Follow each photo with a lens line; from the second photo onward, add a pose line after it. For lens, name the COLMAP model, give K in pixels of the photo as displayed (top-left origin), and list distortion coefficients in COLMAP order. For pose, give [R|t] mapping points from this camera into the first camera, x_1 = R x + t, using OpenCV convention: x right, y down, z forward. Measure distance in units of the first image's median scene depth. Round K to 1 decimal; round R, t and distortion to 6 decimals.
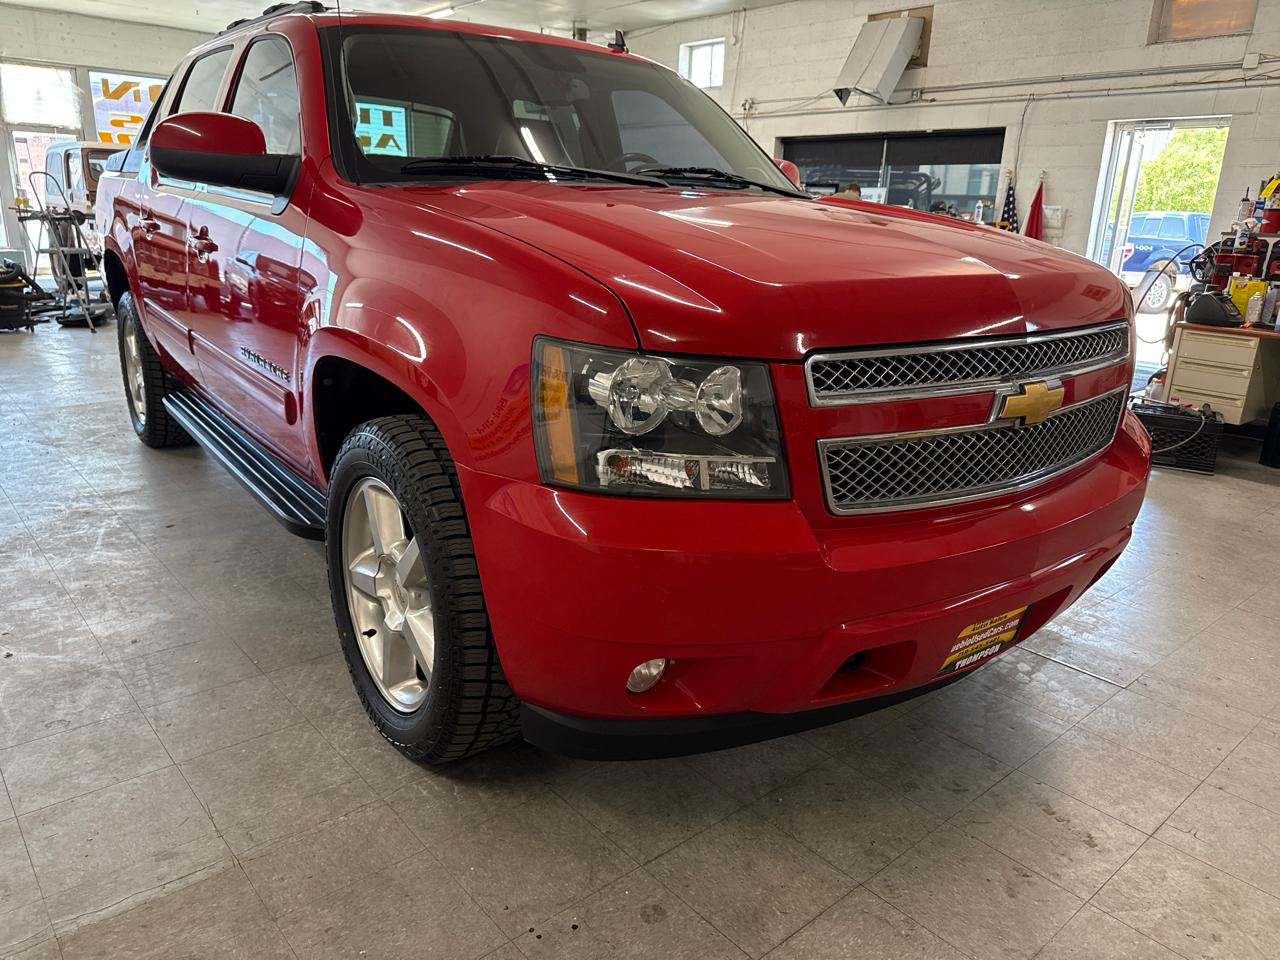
lens RADIAL K [[901.9, 0, 645.2], [0, 901.9, 485.0], [0, 0, 1]] dist [0.039551, -0.046758]
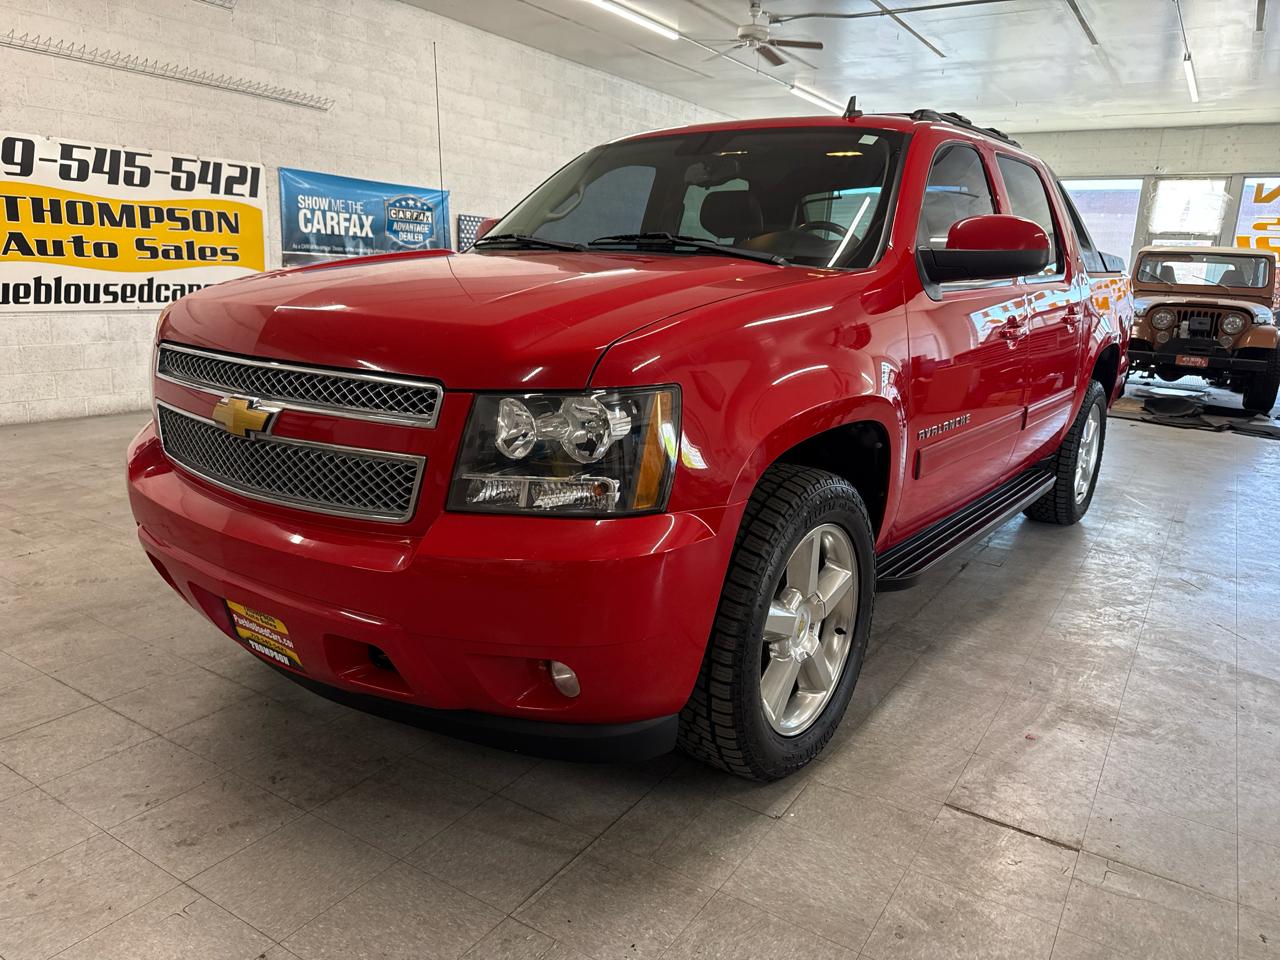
lens RADIAL K [[901.9, 0, 635.9], [0, 901.9, 488.1], [0, 0, 1]] dist [0.039551, -0.046758]
pose [[0.279729, 0.203516, -0.938261, 0.271678], [-0.308342, 0.944546, 0.112951, -0.046838], [0.909218, 0.257710, 0.326969, 0.185841]]
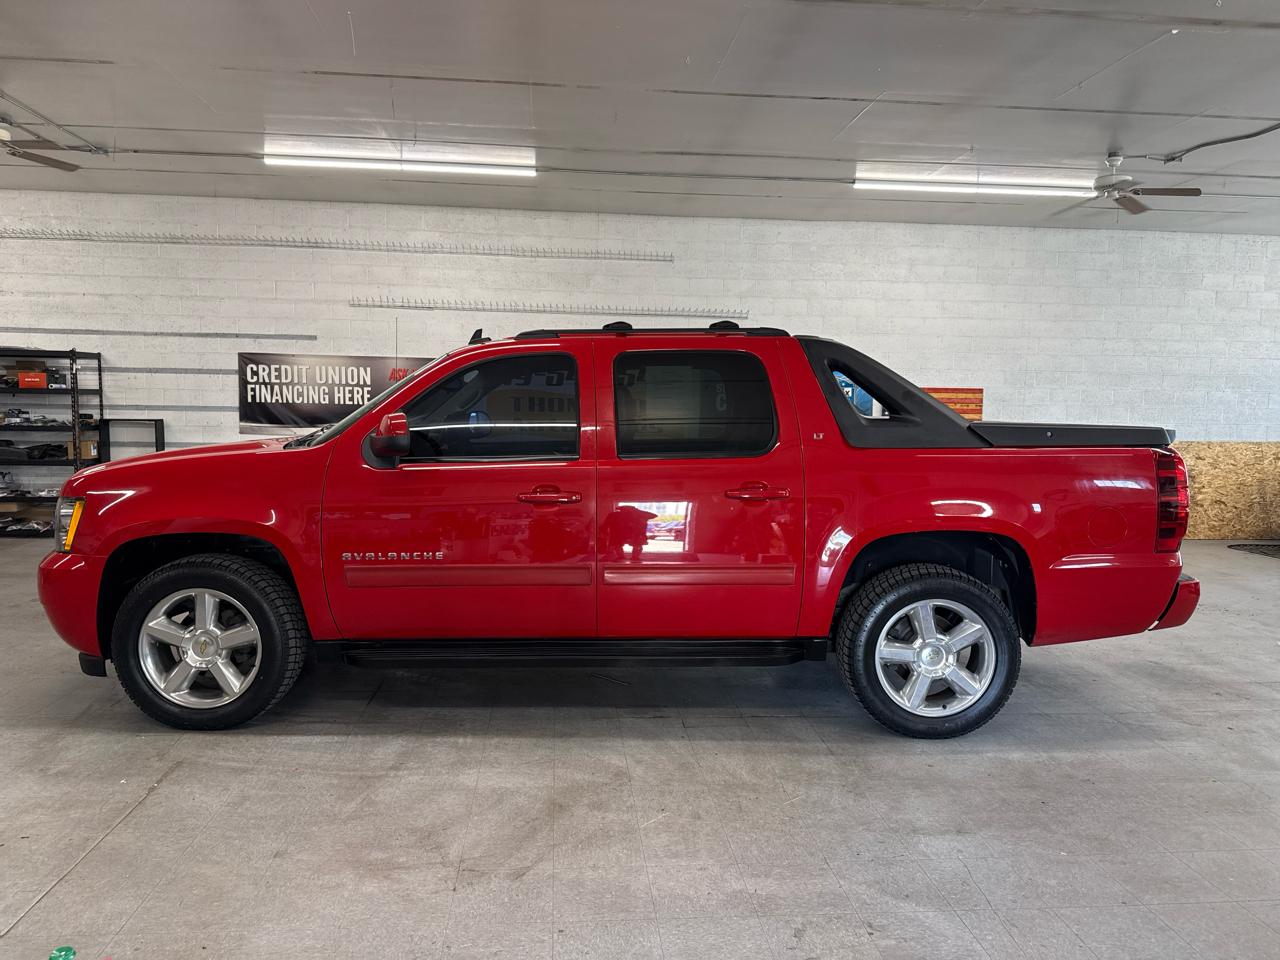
lens RADIAL K [[901.9, 0, 630.8], [0, 901.9, 481.2], [0, 0, 1]] dist [0.039551, -0.046758]
pose [[-0.585238, 0.023693, -0.810515, 0.288230], [-0.272711, 0.935594, 0.224262, -0.200507], [0.763626, 0.352283, -0.541083, 0.615854]]
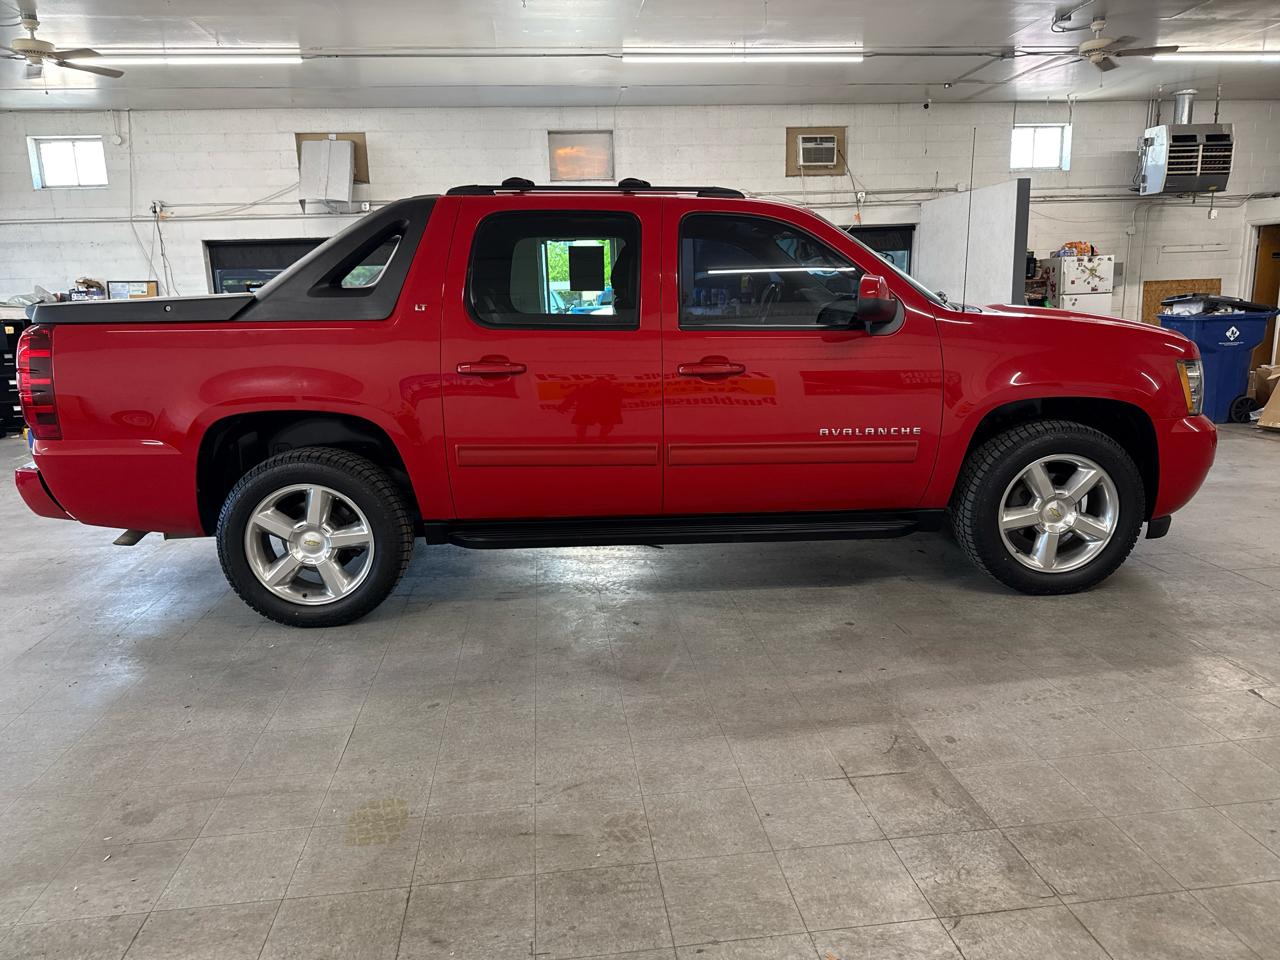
lens RADIAL K [[901.9, 0, 644.3], [0, 901.9, 480.2], [0, 0, 1]] dist [0.039551, -0.046758]
pose [[0.558509, -0.219047, 0.800054, -0.449124], [0.289151, 0.955418, 0.059730, -0.060551], [-0.777470, 0.197977, 0.596947, 0.102027]]
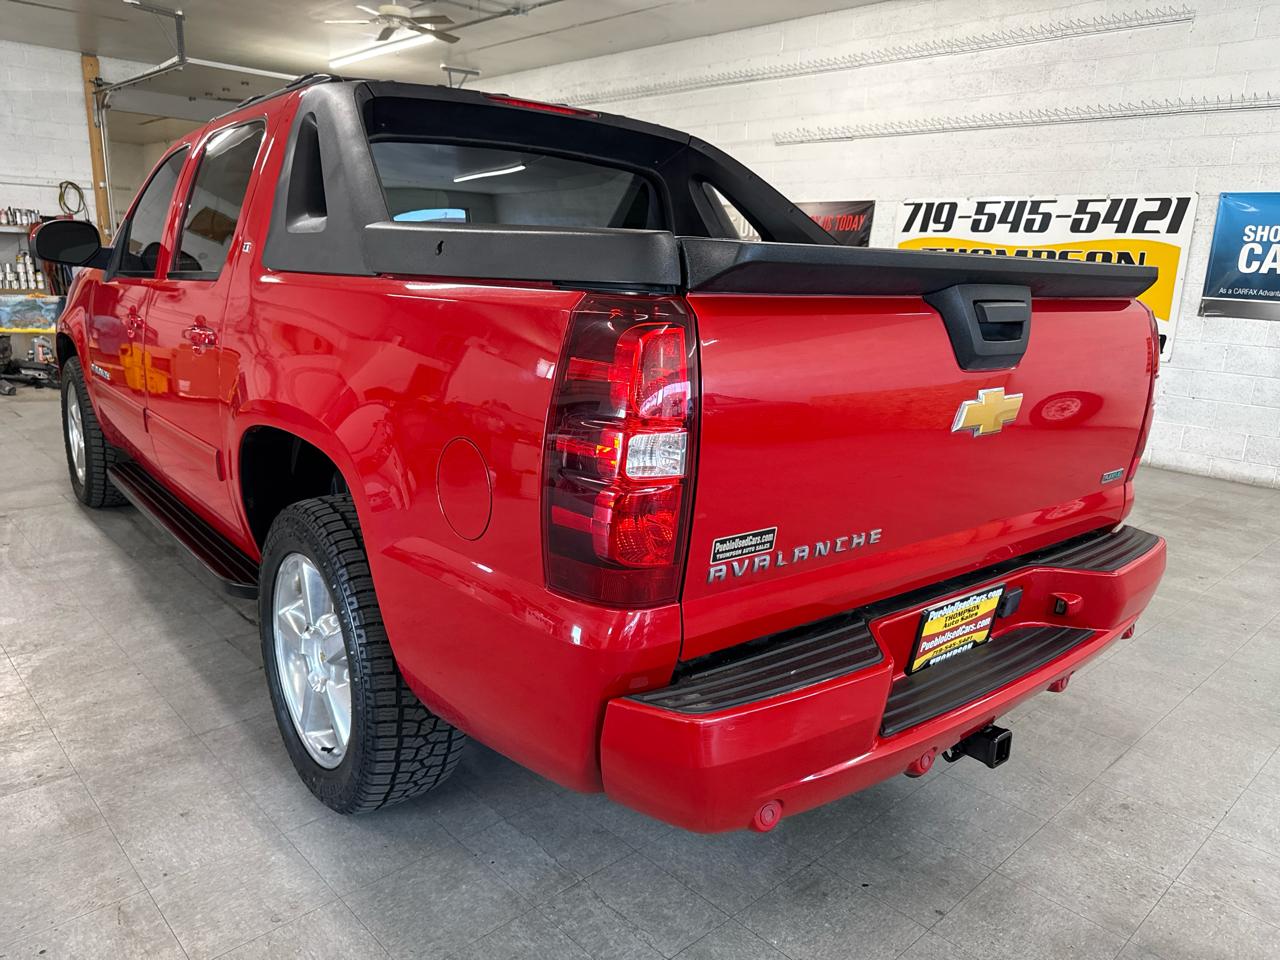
lens RADIAL K [[901.9, 0, 631.7], [0, 901.9, 476.2], [0, 0, 1]] dist [0.039551, -0.046758]
pose [[-0.996566, -0.063613, -0.053004, -0.154496], [-0.081737, 0.858102, 0.506931, -0.231285], [0.013236, 0.509523, -0.860355, 0.695227]]
